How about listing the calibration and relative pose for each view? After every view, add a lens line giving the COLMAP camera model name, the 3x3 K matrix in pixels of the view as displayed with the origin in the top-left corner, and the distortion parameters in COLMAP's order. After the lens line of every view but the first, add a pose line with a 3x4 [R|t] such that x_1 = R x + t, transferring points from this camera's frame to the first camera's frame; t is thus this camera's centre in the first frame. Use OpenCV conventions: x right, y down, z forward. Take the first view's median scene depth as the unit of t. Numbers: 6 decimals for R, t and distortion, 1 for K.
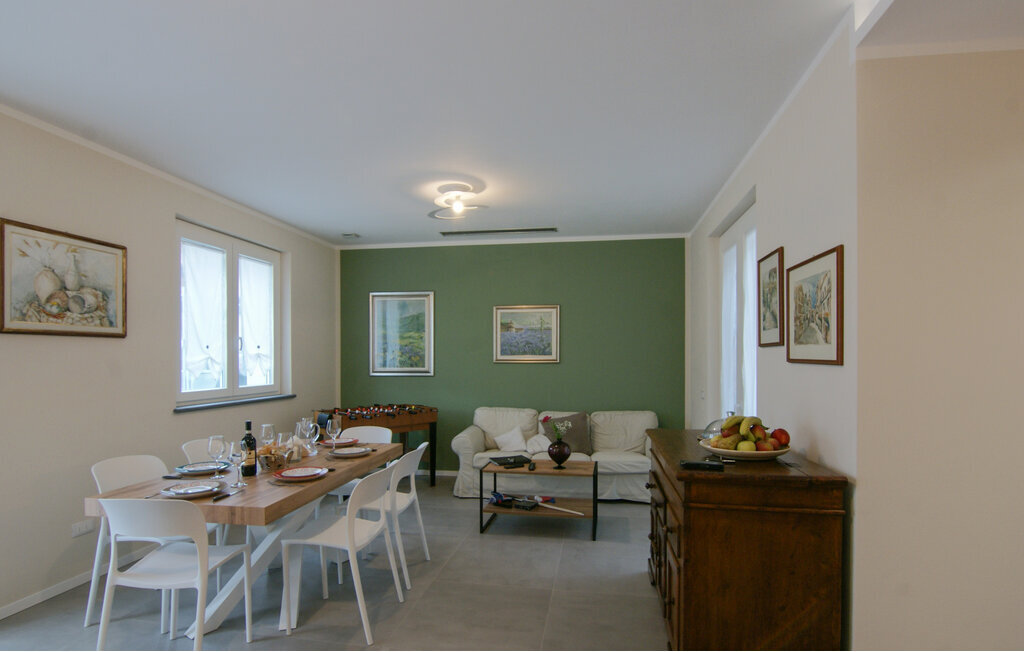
lens RADIAL K [[520.8, 0, 519.7], [0, 520.8, 355.6], [0, 0, 1]] dist [-0.016518, -0.004080]
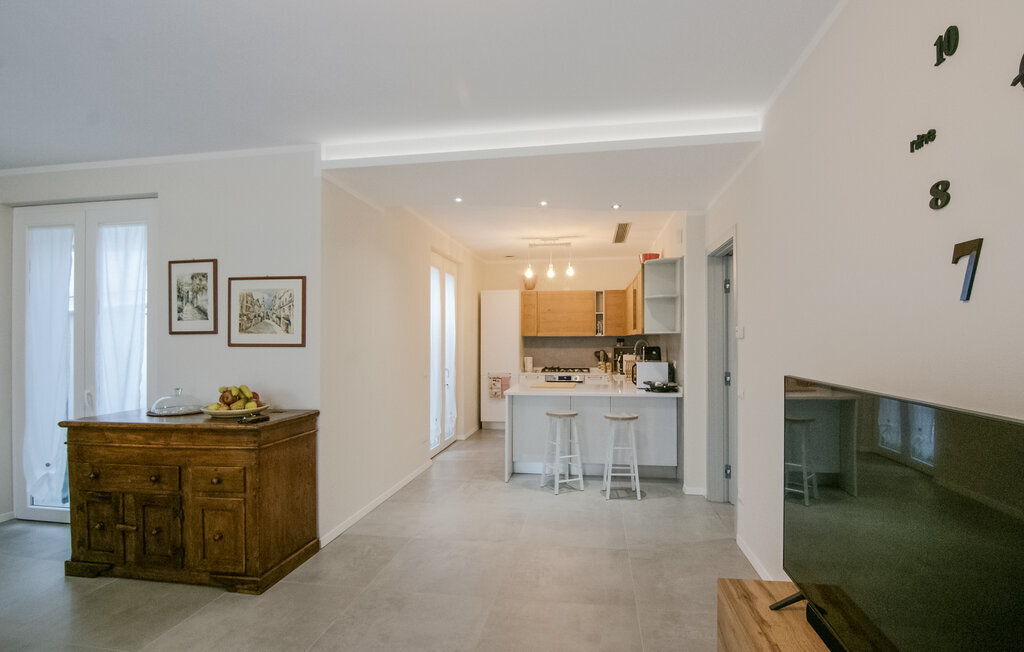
lens RADIAL K [[520.8, 0, 507.9], [0, 520.8, 336.4], [0, 0, 1]] dist [-0.016518, -0.004080]
pose [[0.008971, 0.007110, 0.999934, -0.972777], [0.000571, 0.999975, -0.007116, -0.002591], [-0.999960, 0.000634, 0.008967, 0.286082]]
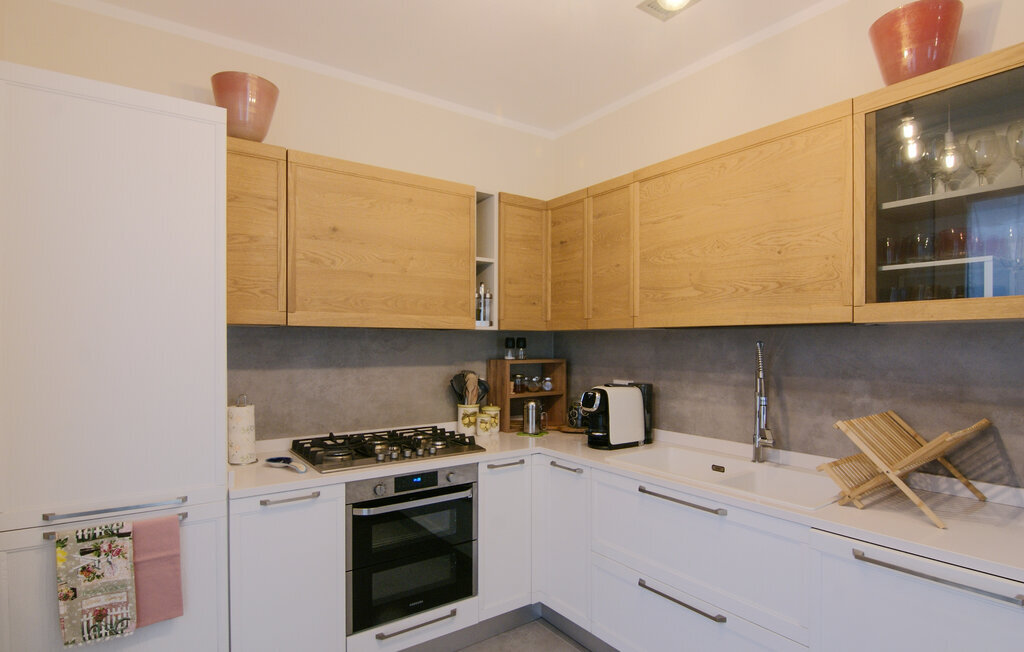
lens RADIAL K [[520.8, 0, 490.0], [0, 520.8, 349.7], [0, 0, 1]] dist [-0.016518, -0.004080]
pose [[-0.687548, -0.011944, 0.726041, 1.695986], [-0.003118, 0.999904, 0.013497, -0.000187], [-0.726132, 0.007016, -0.687519, 0.485215]]
